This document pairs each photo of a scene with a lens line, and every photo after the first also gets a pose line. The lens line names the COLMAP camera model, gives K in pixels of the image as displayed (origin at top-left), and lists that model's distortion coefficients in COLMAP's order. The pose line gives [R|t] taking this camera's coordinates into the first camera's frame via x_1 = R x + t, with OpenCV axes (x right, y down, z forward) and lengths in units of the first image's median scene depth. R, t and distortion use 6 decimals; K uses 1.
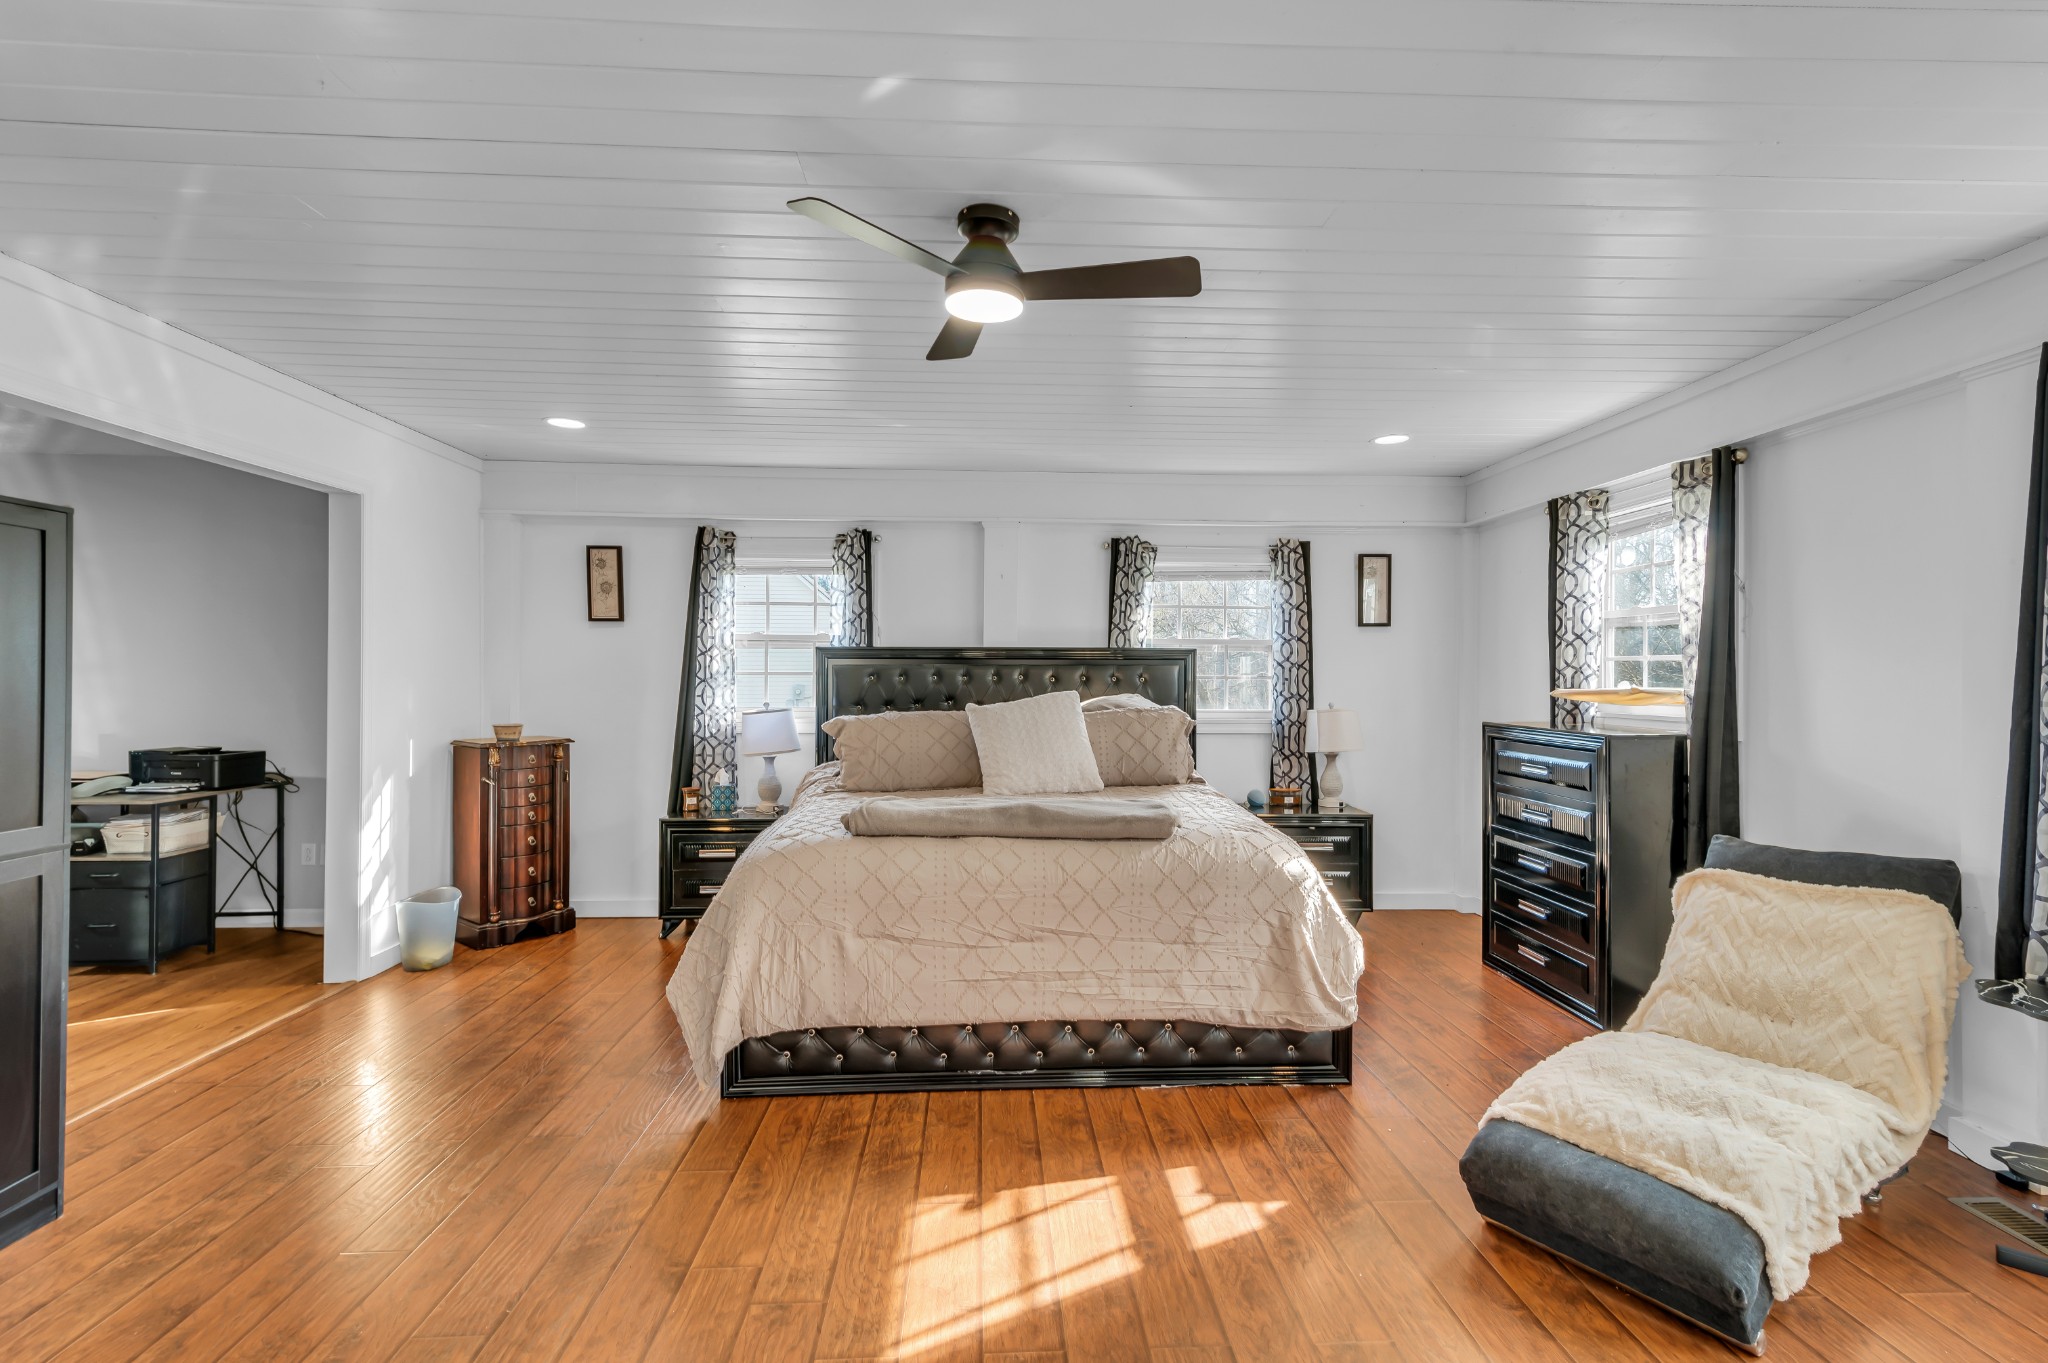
lens RADIAL K [[937.5, 0, 1033.8], [0, 937.5, 651.3], [0, 0, 1]] dist [0.010944, -0.000732]
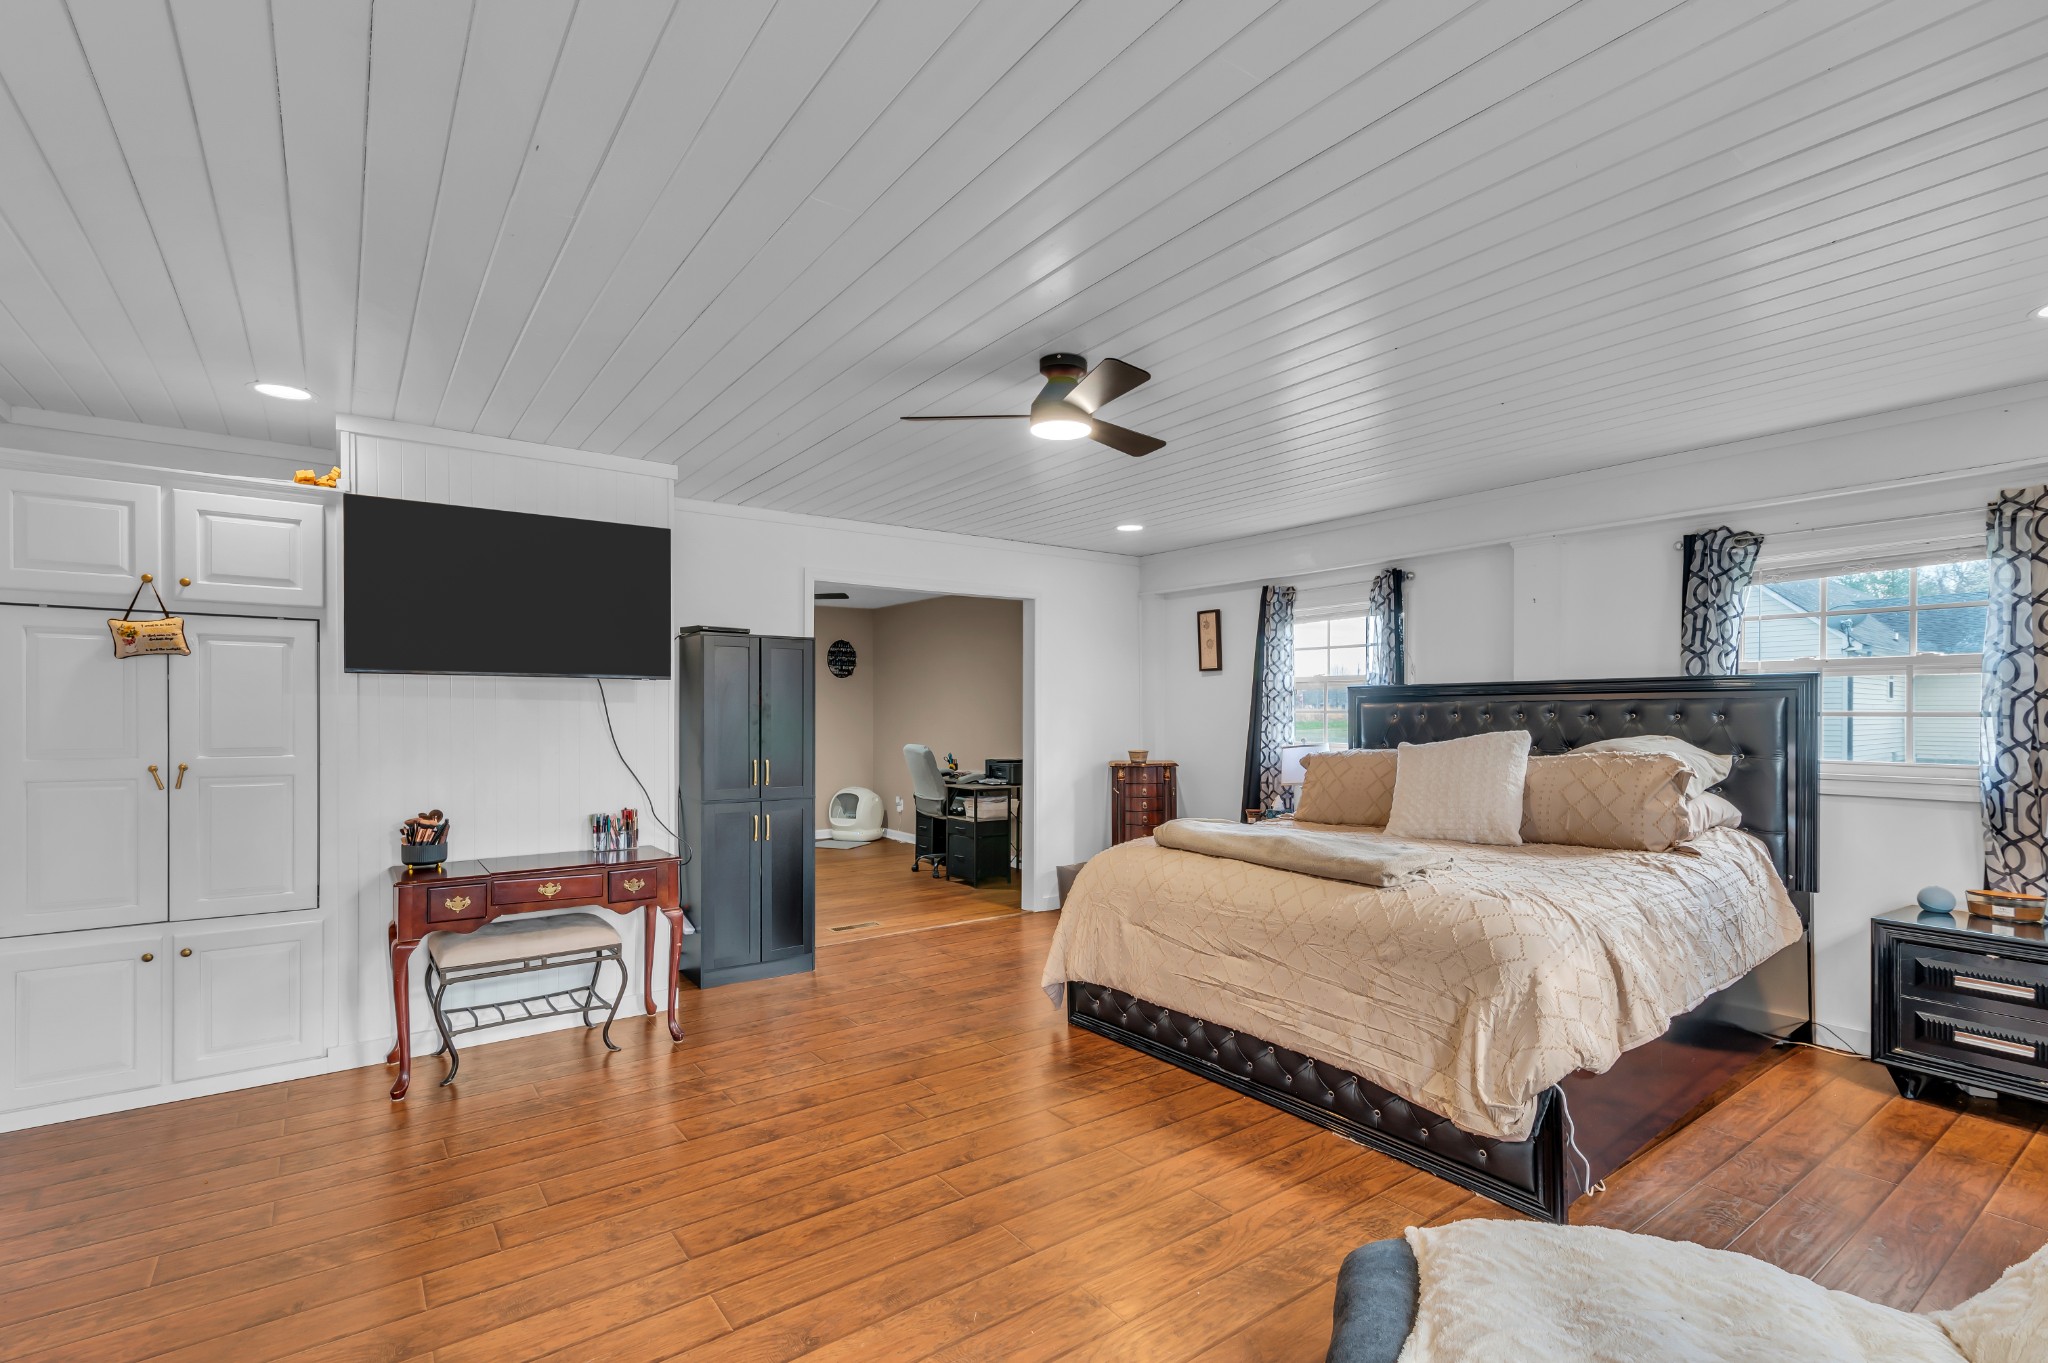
lens RADIAL K [[930.3, 0, 1022.3], [0, 930.3, 700.0], [0, 0, 1]] dist [0.013079, -0.000104]
pose [[0.546962, -0.016756, -0.836990, 0.447654], [0.025289, 0.999674, -0.003487, 0.004508], [0.836776, -0.019259, 0.547207, 0.118600]]
